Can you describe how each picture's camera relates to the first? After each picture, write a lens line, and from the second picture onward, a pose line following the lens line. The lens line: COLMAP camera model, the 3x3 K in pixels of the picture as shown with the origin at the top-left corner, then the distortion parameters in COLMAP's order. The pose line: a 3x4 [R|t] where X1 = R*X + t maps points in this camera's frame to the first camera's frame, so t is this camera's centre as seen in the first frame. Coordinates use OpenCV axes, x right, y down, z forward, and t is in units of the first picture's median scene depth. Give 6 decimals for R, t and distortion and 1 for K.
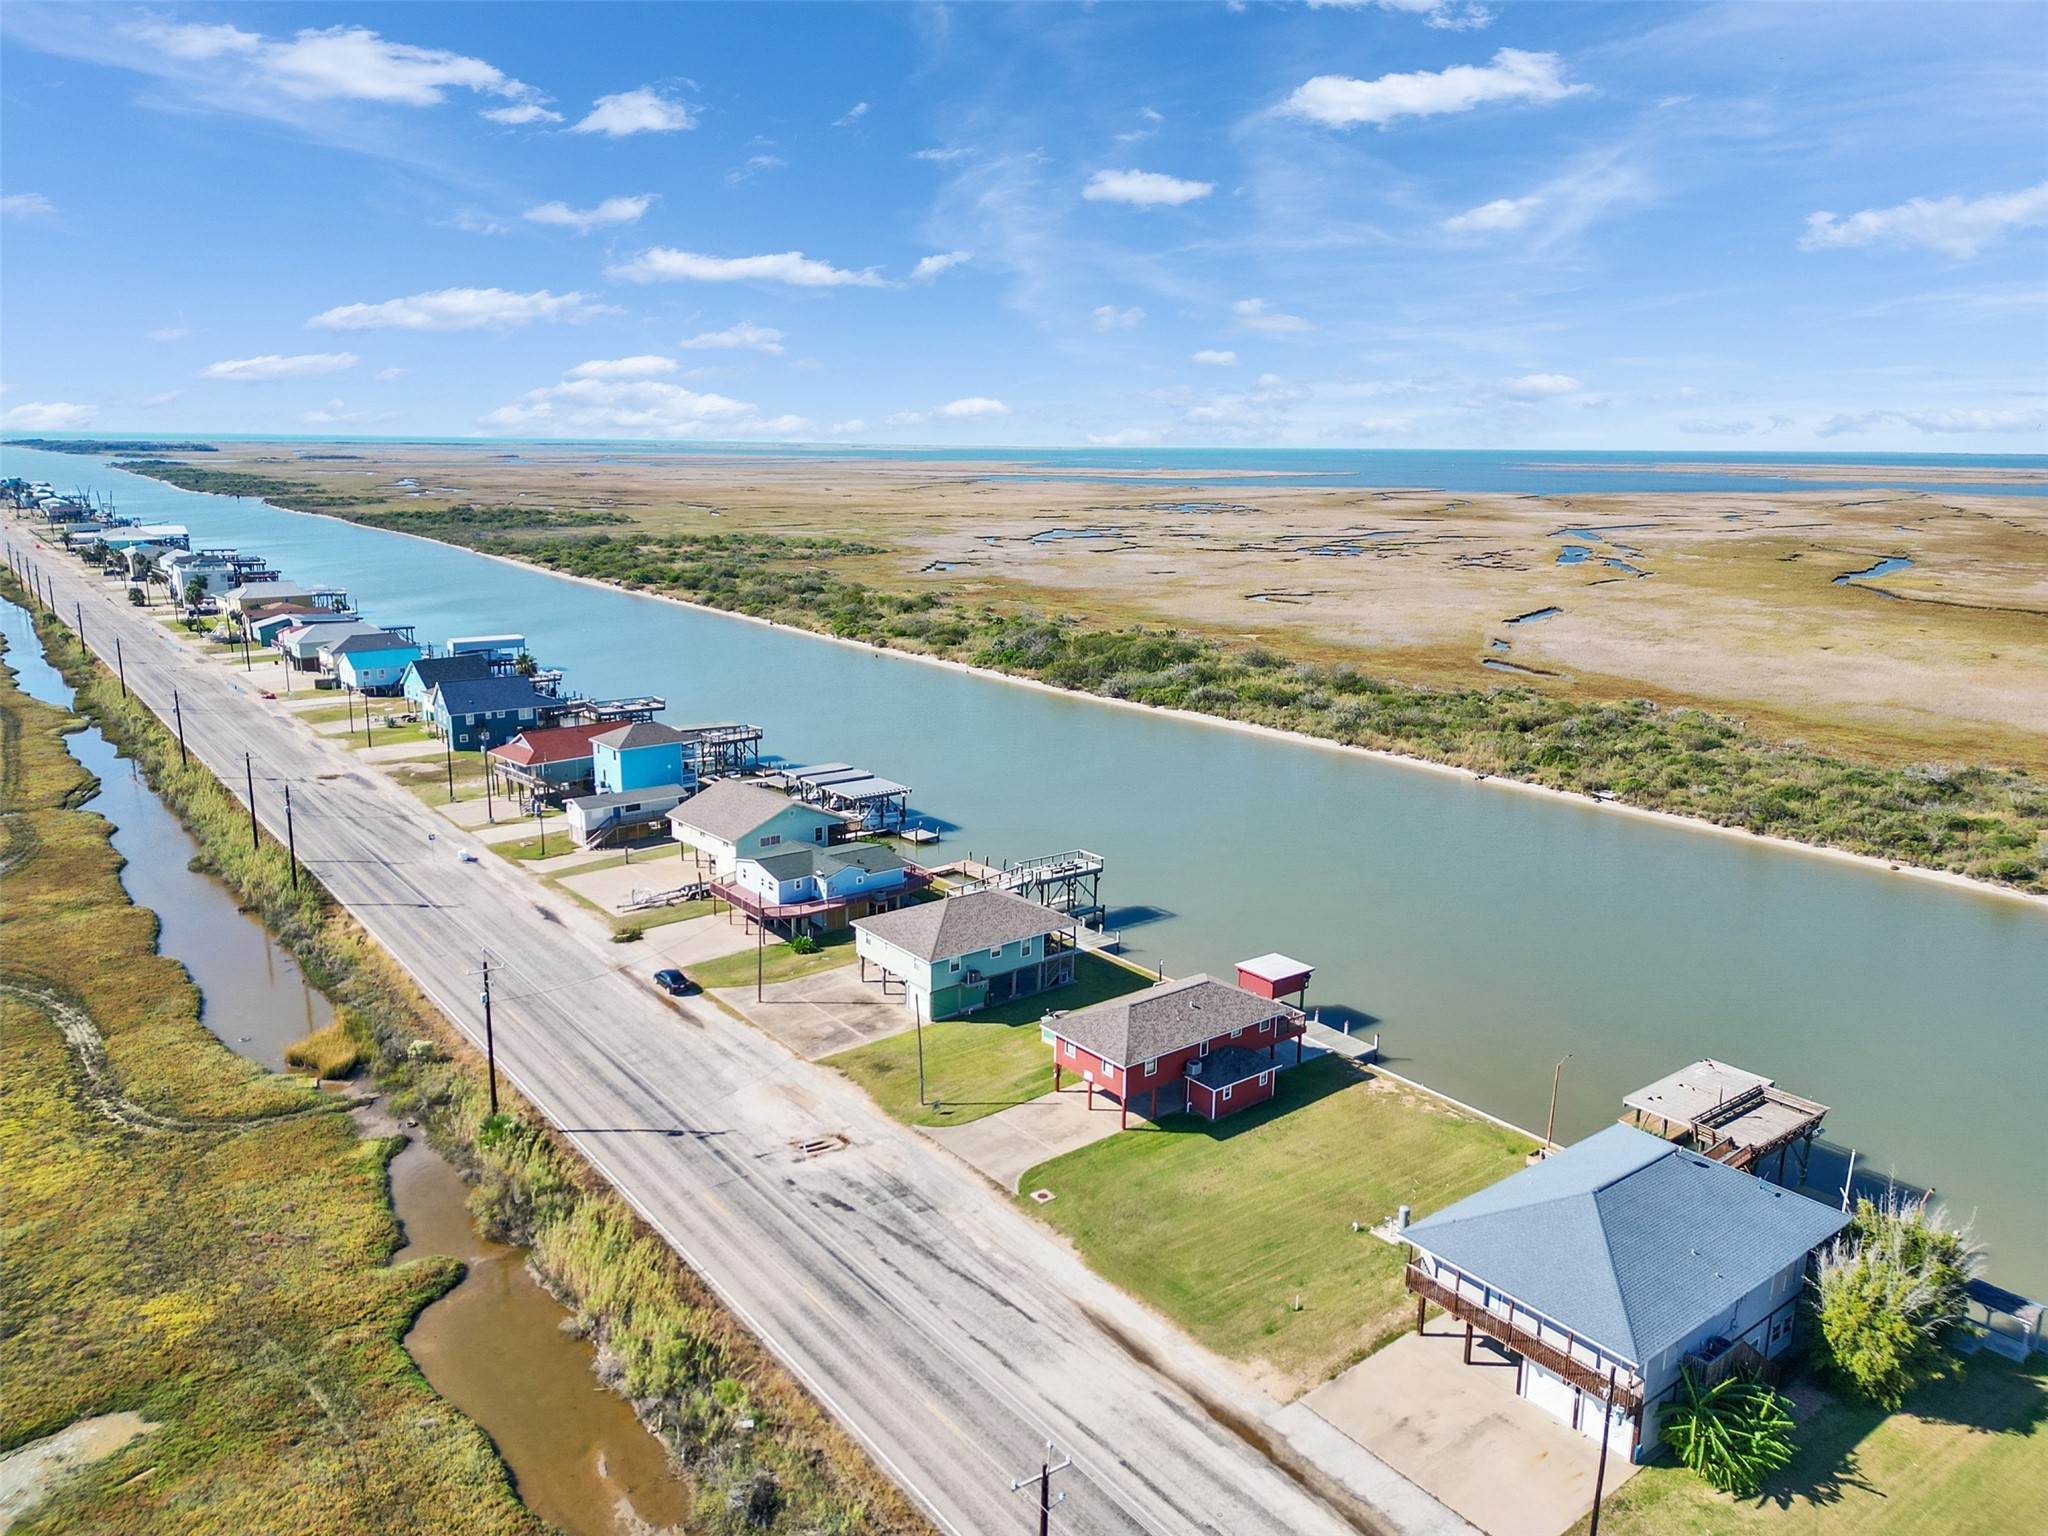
lens RADIAL K [[1422.2, 0, 1024.0], [0, 1422.2, 768.0], [0, 0, 1]] dist [0.083381, -0.099026]
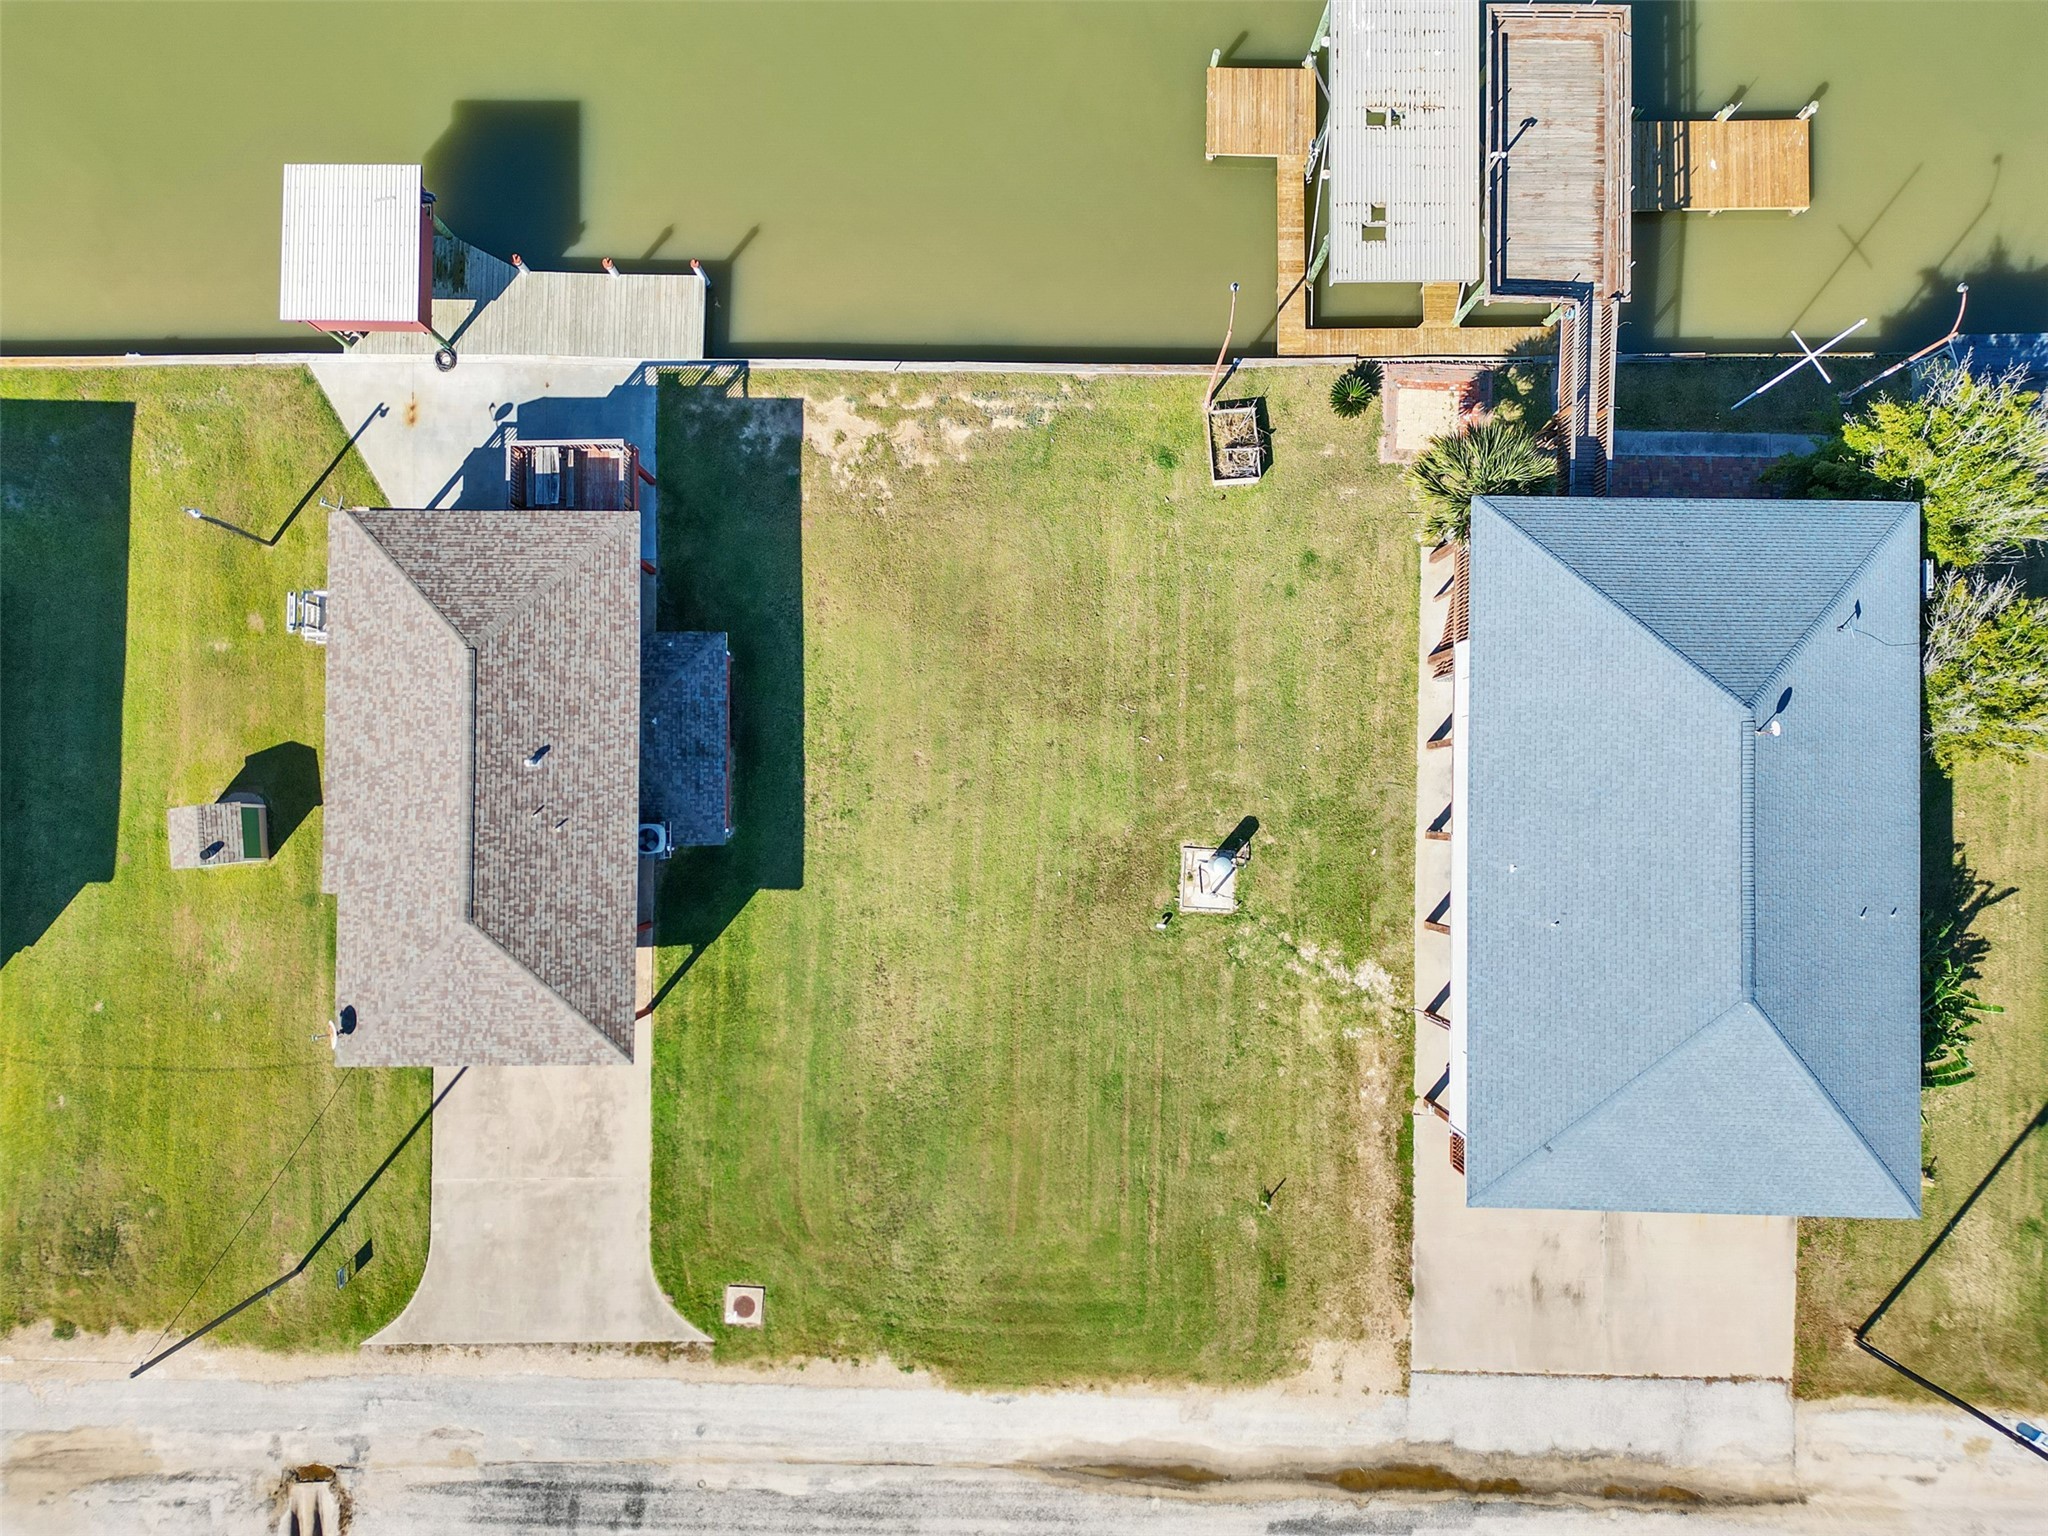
lens RADIAL K [[1411.6, 0, 1022.1], [0, 1411.6, 811.4], [0, 0, 1]] dist [0.053159, -0.036844]
pose [[0.624587, -0.780771, 0.016968, 0.160607], [0.183114, 0.167537, 0.968711, -0.173461], [-0.759184, -0.601937, 0.247611, 0.673378]]
